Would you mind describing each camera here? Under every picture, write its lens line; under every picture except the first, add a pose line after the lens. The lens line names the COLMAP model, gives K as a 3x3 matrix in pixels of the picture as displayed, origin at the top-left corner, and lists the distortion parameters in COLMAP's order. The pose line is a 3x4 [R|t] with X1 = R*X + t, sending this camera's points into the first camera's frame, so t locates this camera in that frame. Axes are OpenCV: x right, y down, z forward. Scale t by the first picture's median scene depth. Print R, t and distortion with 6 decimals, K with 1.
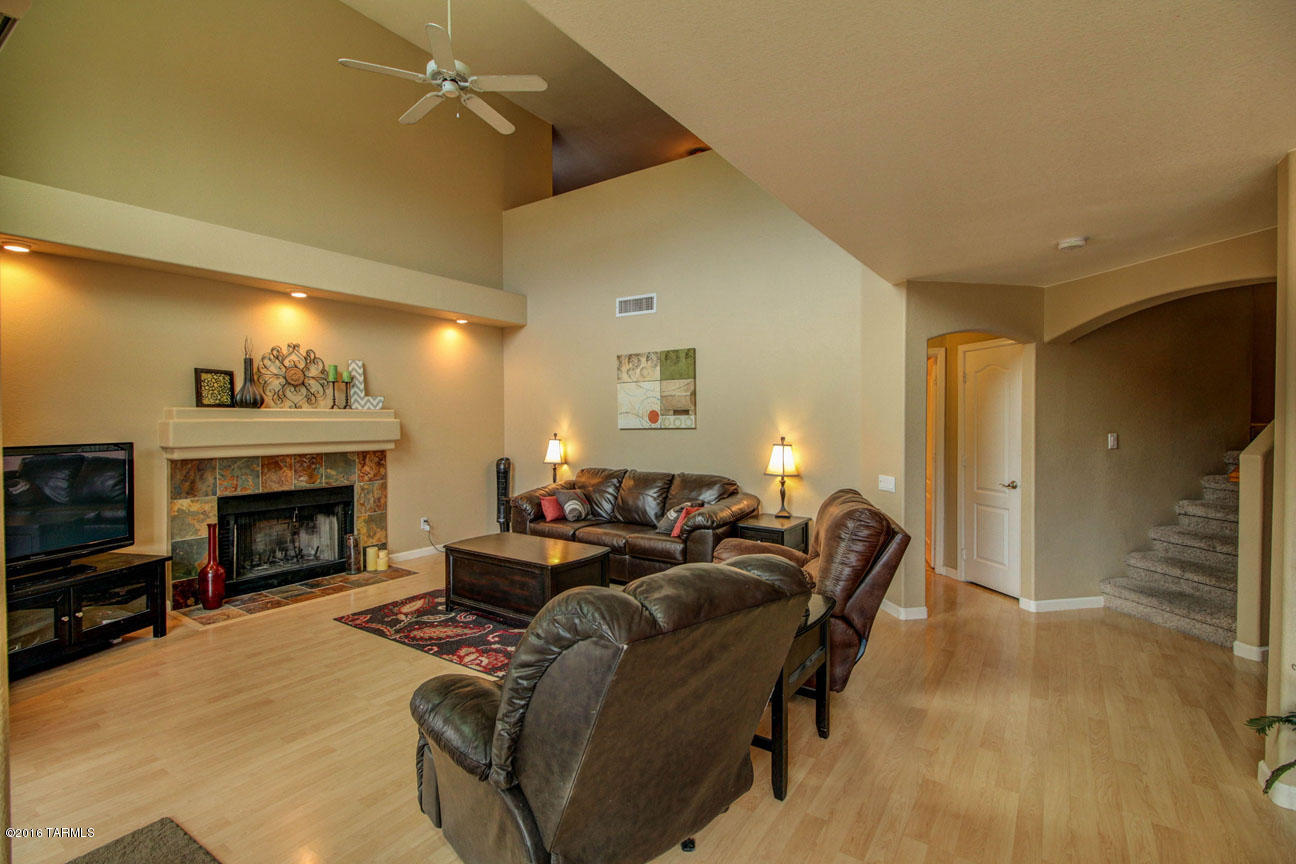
lens RADIAL K [[591.9, 0, 645.8], [0, 591.9, 429.1], [0, 0, 1]] dist [0.022996, -0.011694]
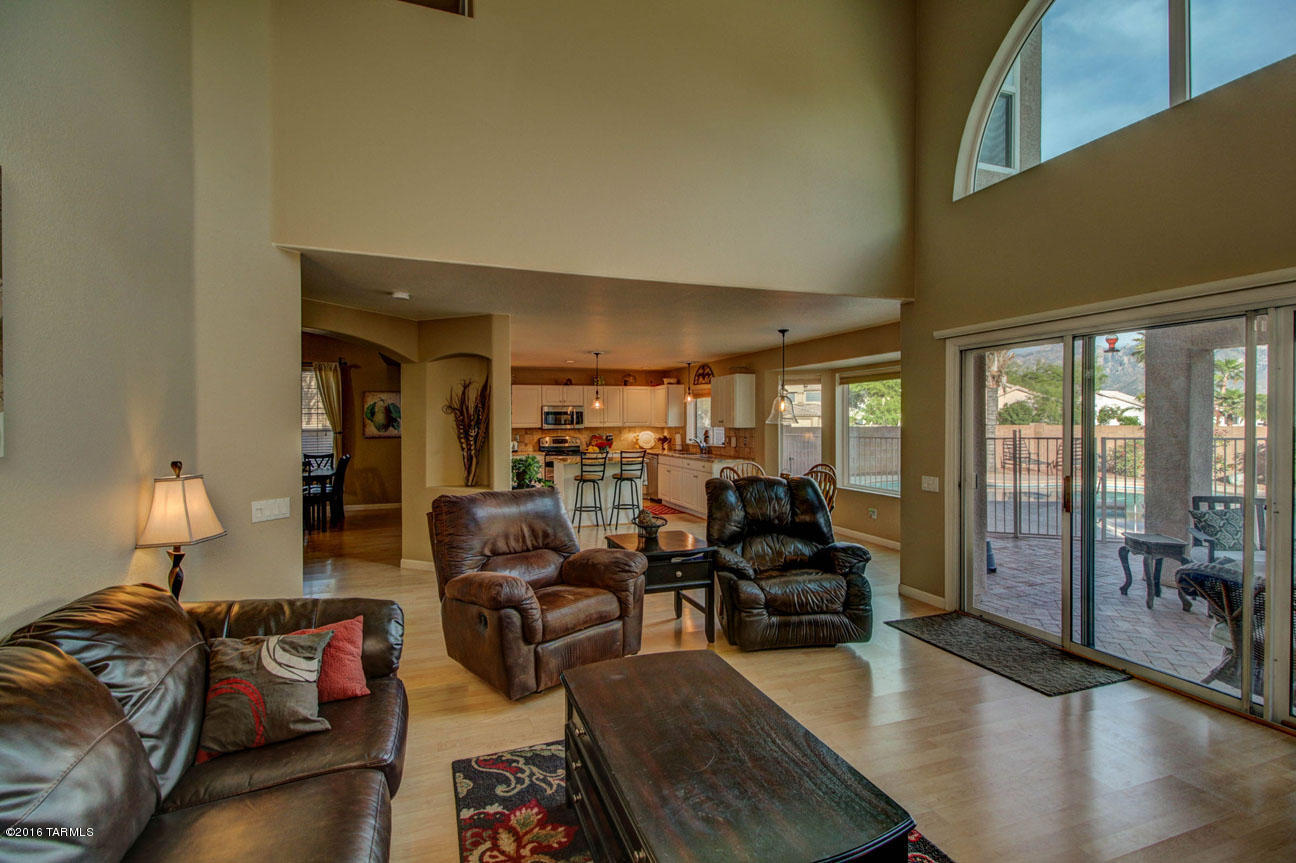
lens RADIAL K [[591.9, 0, 644.8], [0, 591.9, 425.2], [0, 0, 1]] dist [0.022996, -0.011694]
pose [[-0.813976, -0.000973, 0.580898, -0.328886], [0.013978, 0.999676, 0.021261, -0.019514], [-0.580730, 0.025426, -0.813699, 1.077245]]
